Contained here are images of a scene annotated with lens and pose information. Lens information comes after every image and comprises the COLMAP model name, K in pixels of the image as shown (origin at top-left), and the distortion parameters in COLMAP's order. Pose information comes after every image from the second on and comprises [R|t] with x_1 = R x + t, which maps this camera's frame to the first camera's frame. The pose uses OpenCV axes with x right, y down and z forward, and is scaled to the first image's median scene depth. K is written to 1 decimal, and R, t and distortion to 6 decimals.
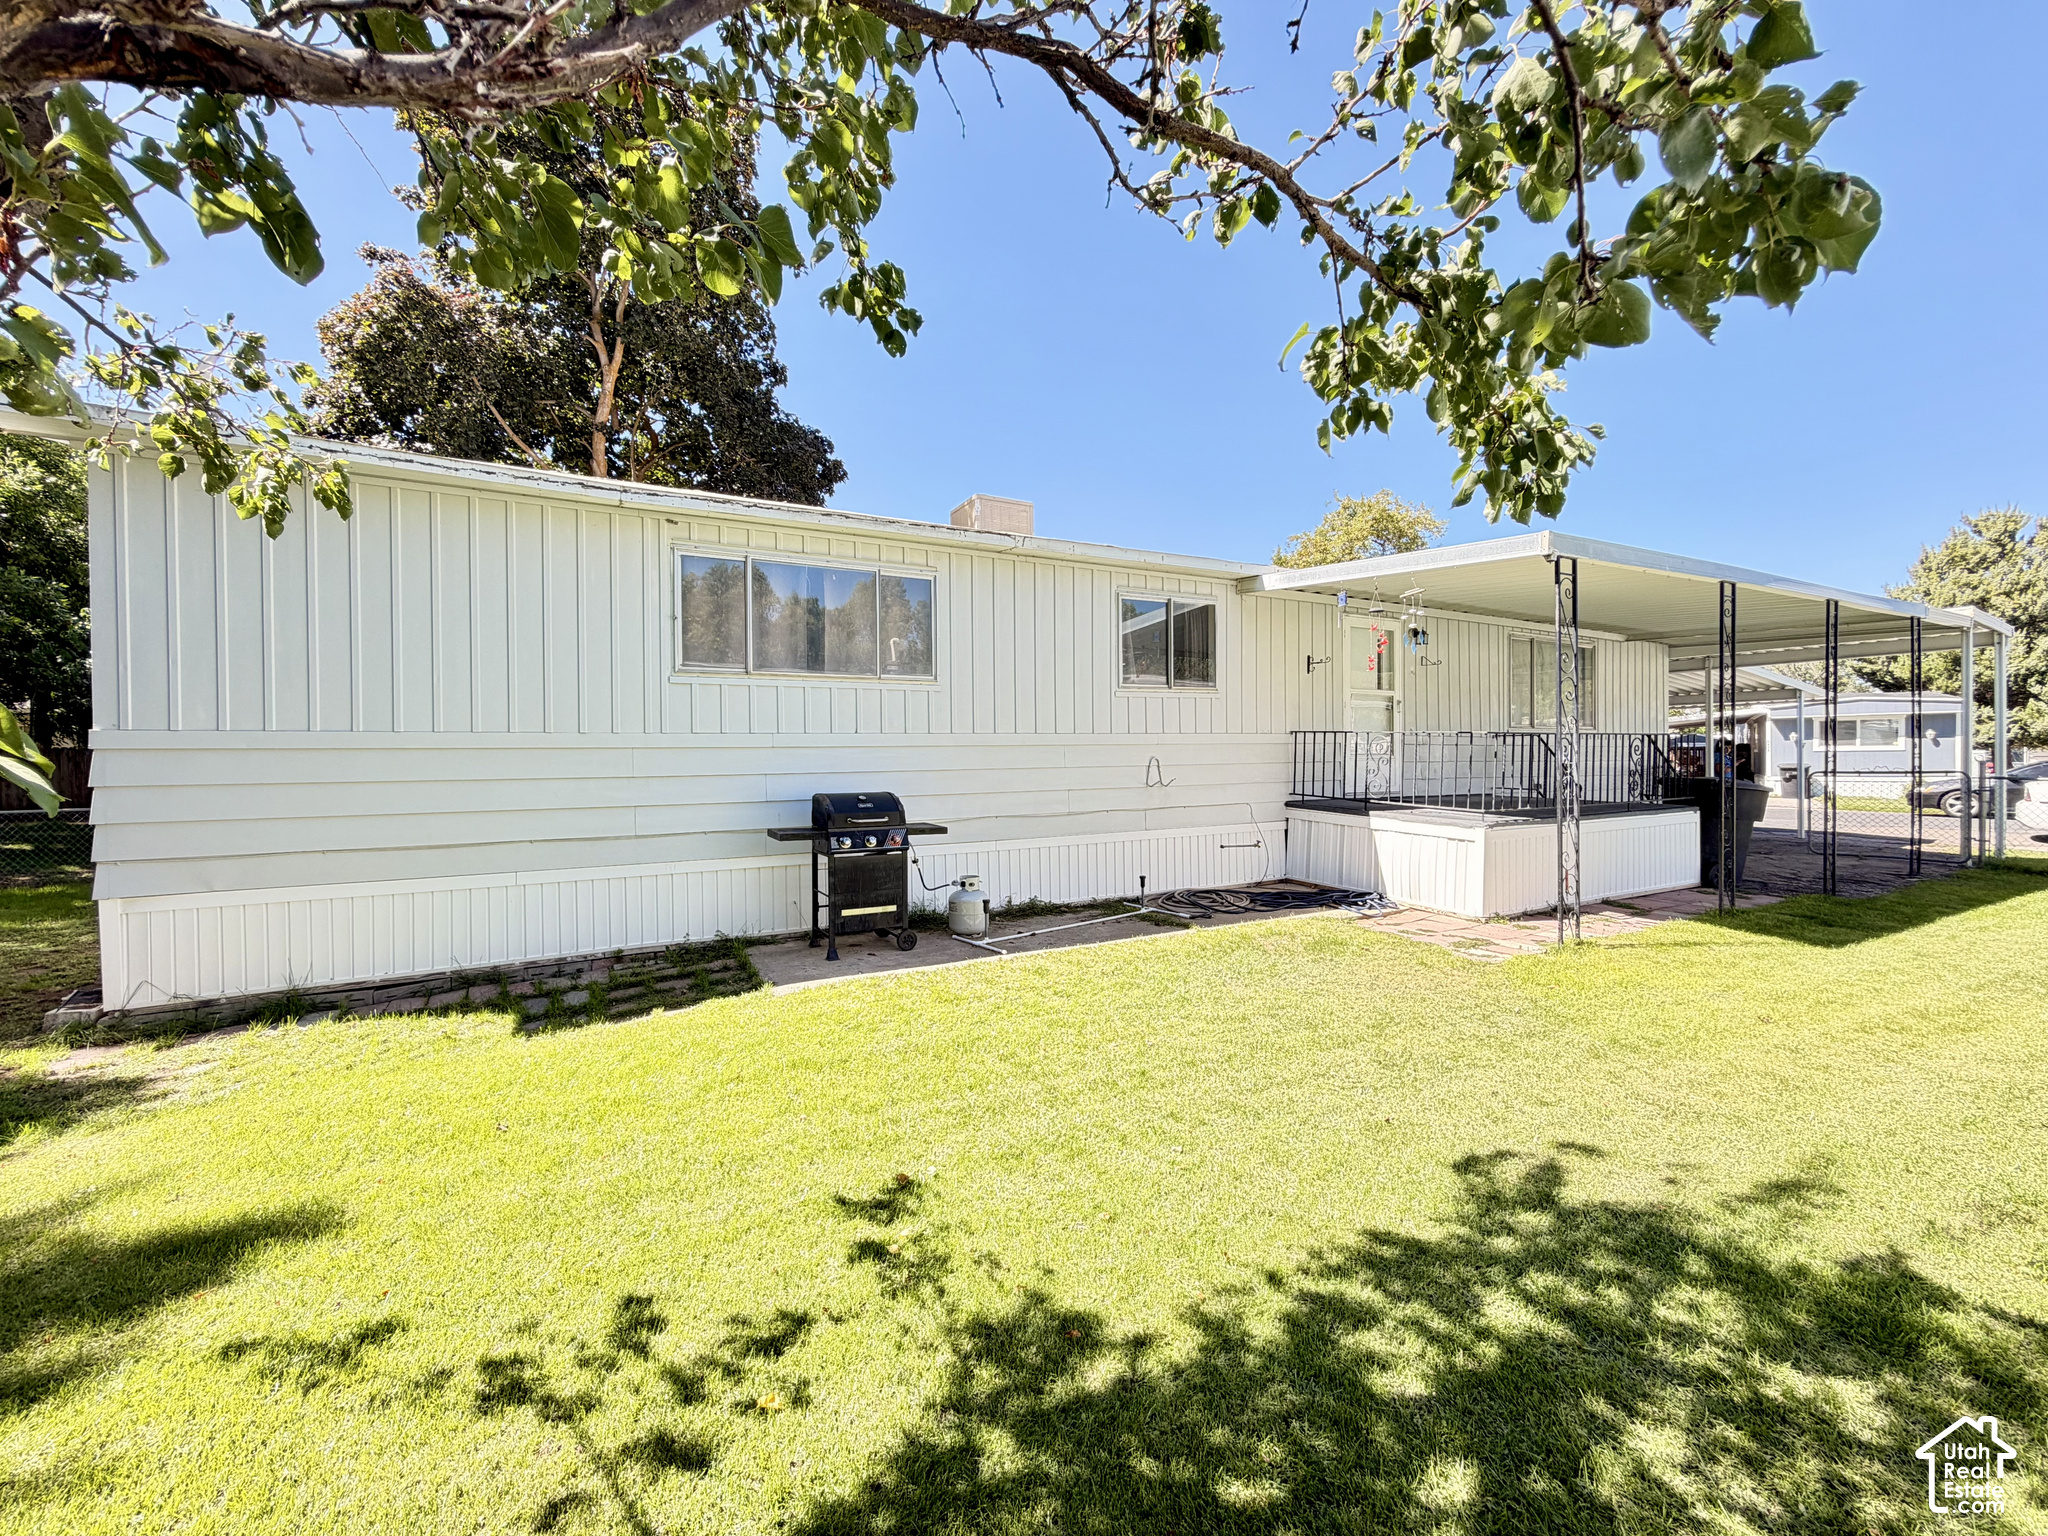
lens RADIAL K [[819.7, 0, 1003.6], [0, 819.7, 774.7], [0, 0, 1]] dist [-0.000904, 0.000472]
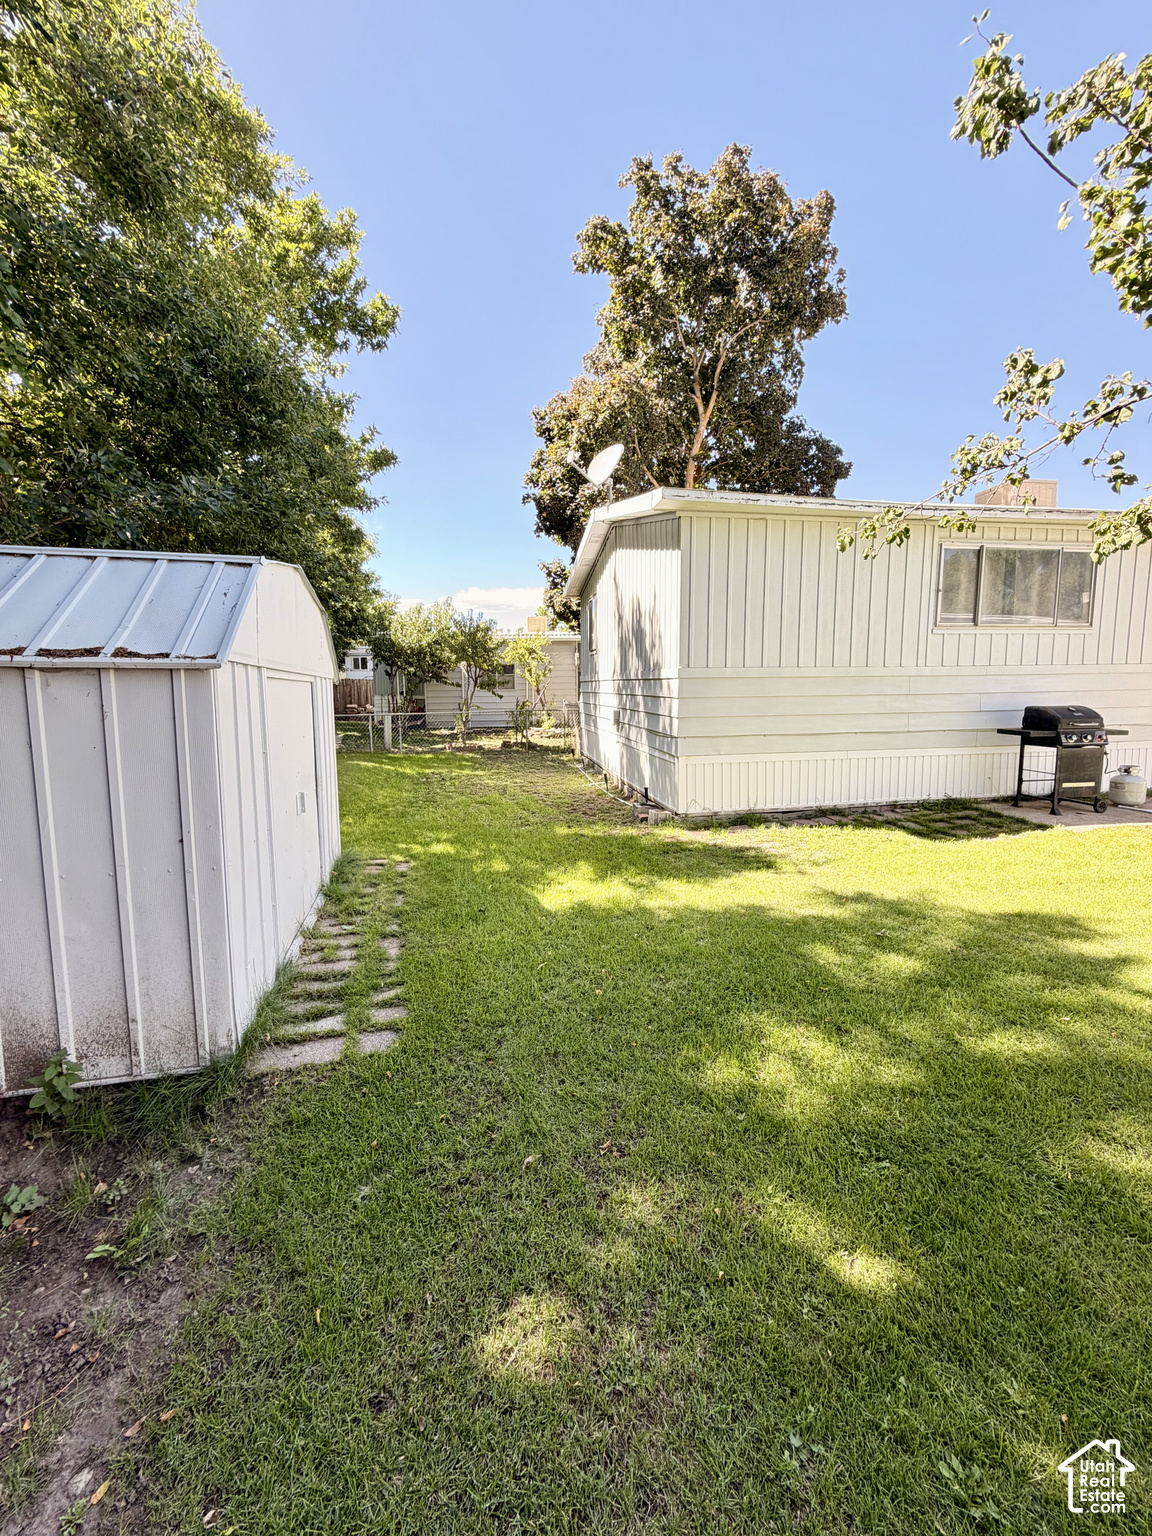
lens RADIAL K [[614.7, 0, 580.5], [0, 614.7, 765.8], [0, 0, 1]] dist [-0.000904, 0.000472]
pose [[0.947453, 0.038397, -0.317581, -0.645925], [-0.004483, 0.994266, 0.106838, 0.015905], [0.319863, -0.099800, 0.942193, -0.325986]]
